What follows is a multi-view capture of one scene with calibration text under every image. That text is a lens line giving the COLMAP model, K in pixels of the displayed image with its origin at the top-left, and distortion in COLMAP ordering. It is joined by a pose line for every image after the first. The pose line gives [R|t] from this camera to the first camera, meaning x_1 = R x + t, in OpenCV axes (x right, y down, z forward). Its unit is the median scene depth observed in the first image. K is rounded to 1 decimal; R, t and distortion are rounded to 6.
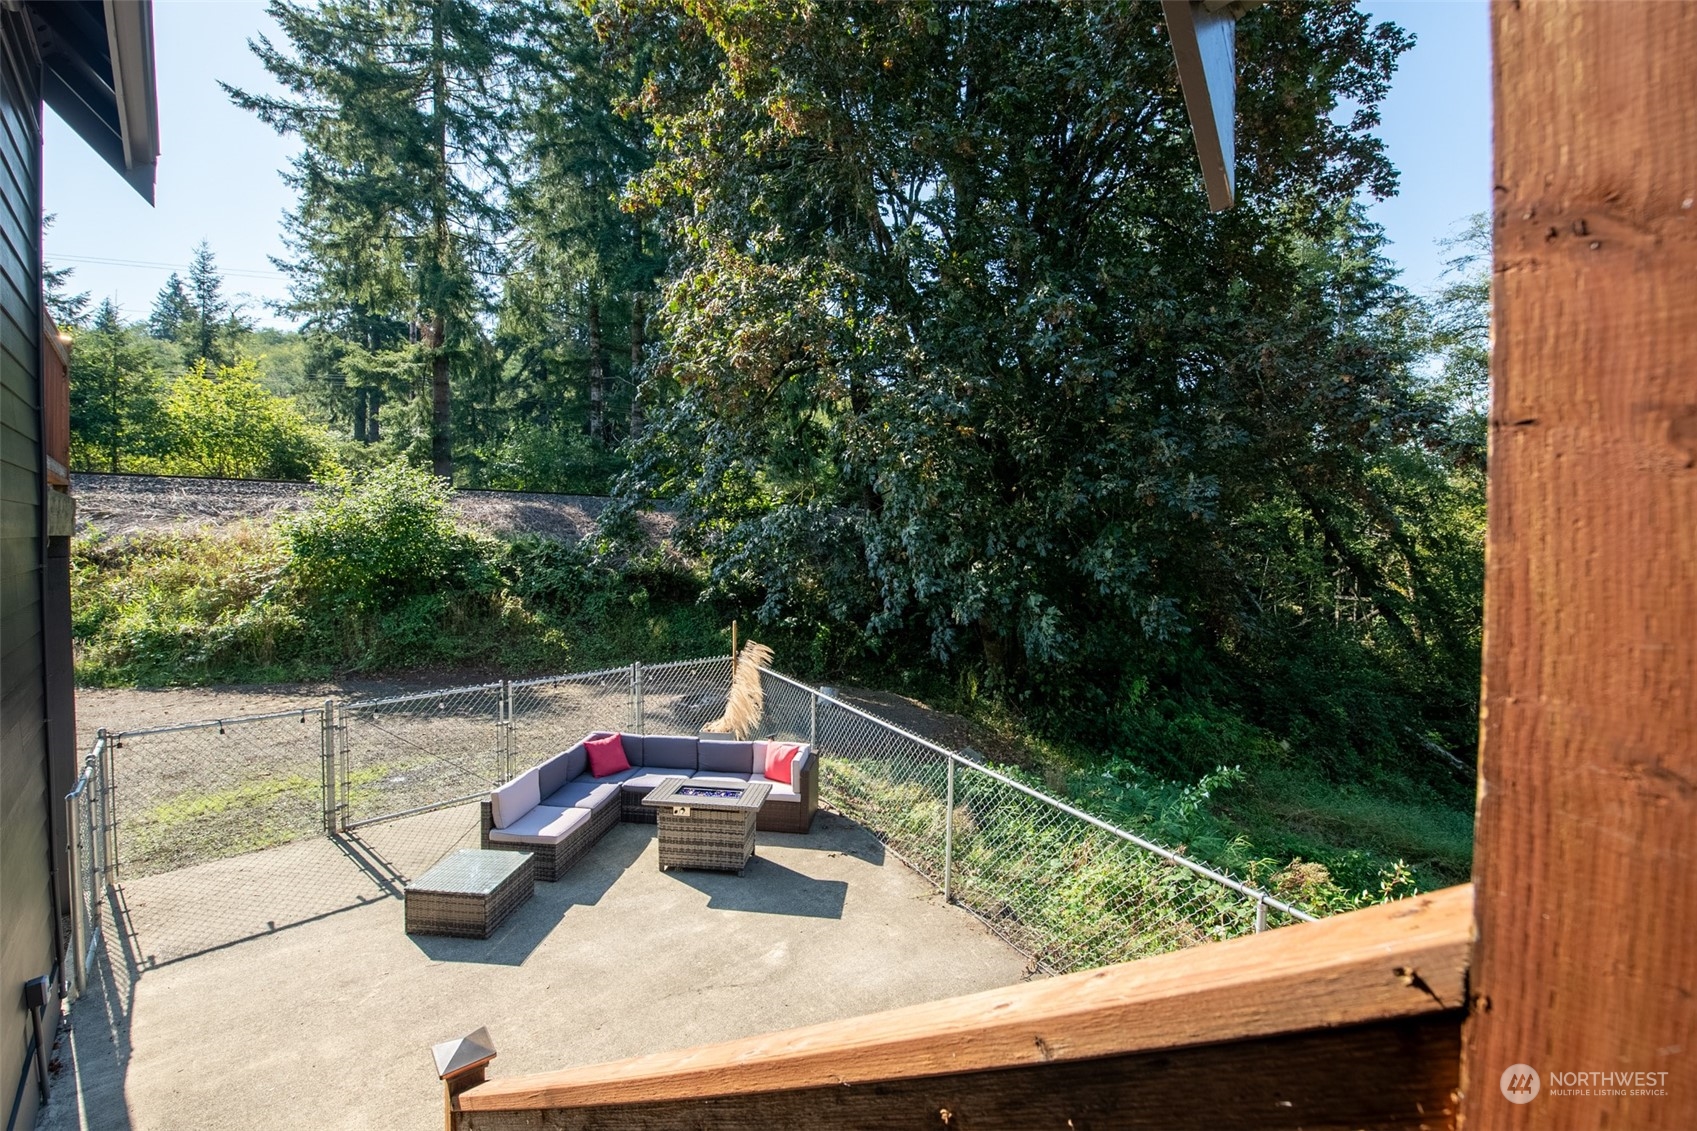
lens RADIAL K [[667.5, 0, 834.0], [0, 667.5, 561.2], [0, 0, 1]] dist [-0.019898, -0.000768]
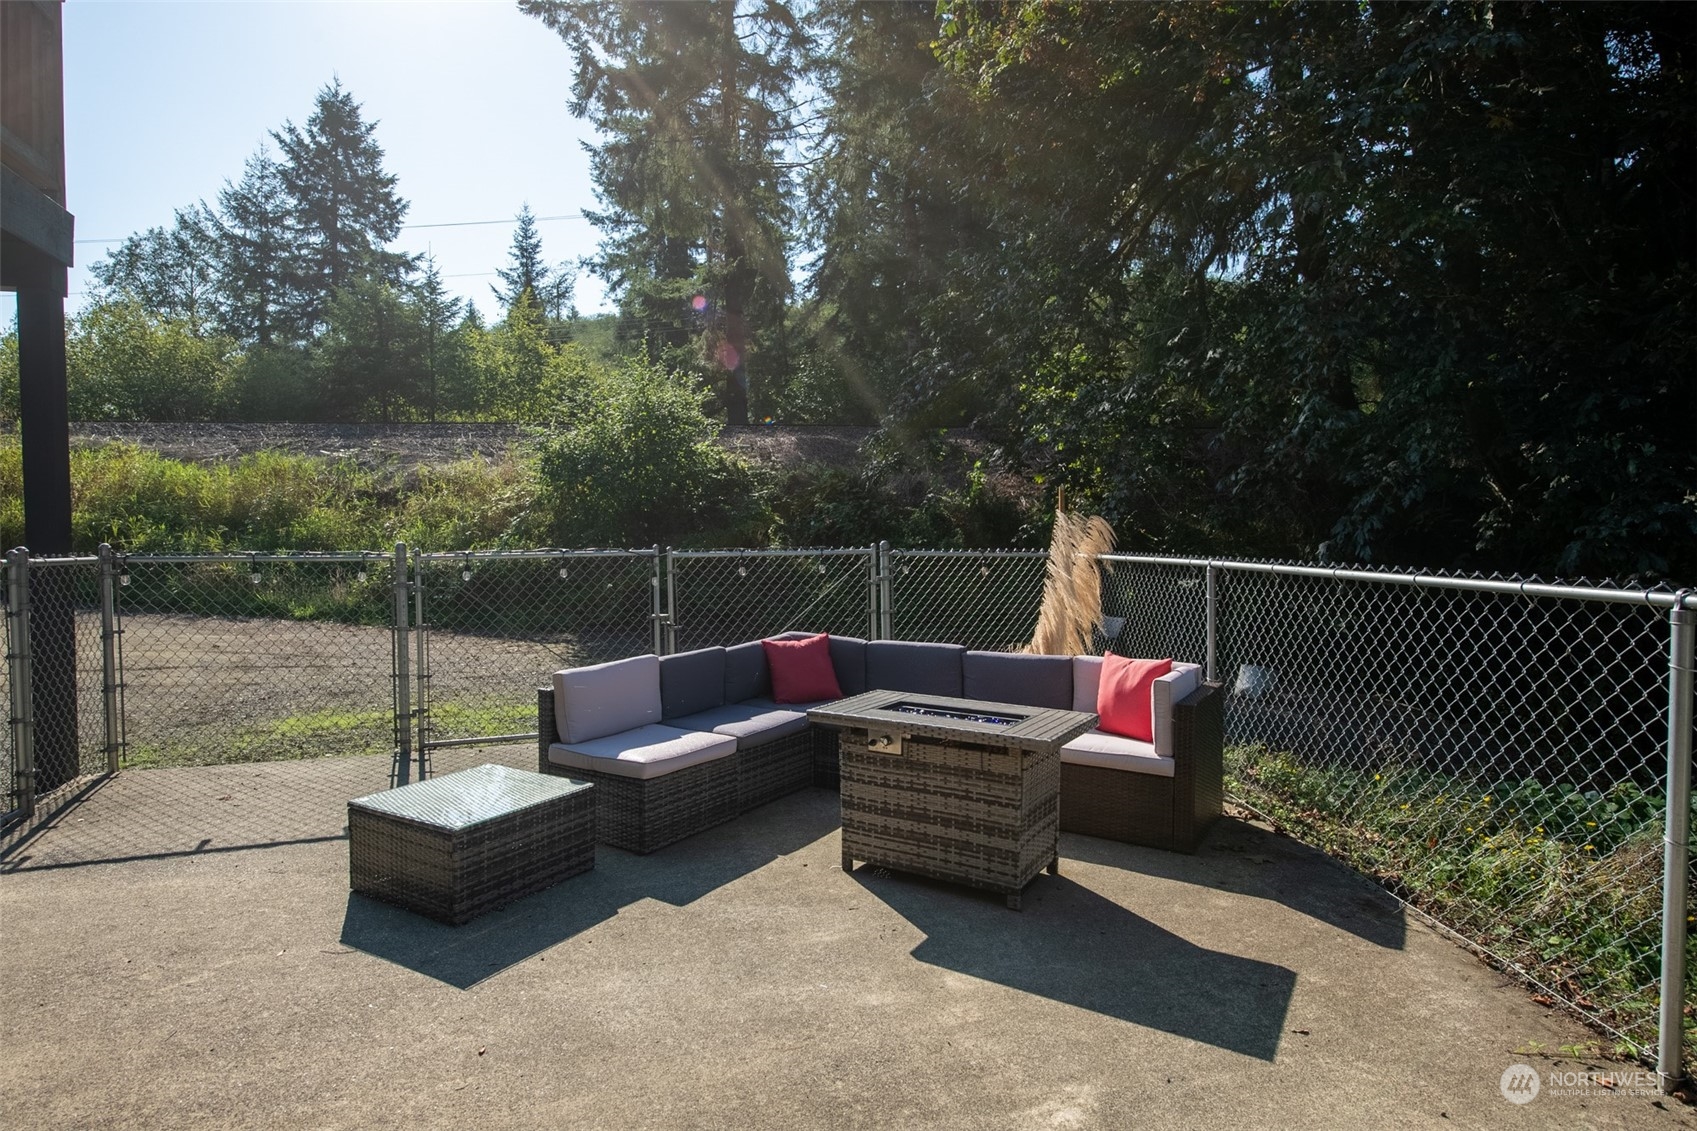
lens RADIAL K [[854.7, 0, 854.9], [0, 854.7, 569.4], [0, 0, 1]] dist [-0.006093, -0.002614]
pose [[0.899791, -0.007610, -0.436255, 0.006699], [0.002610, 0.999924, -0.012061, 0.256755], [0.436313, 0.009714, 0.899742, 0.451616]]
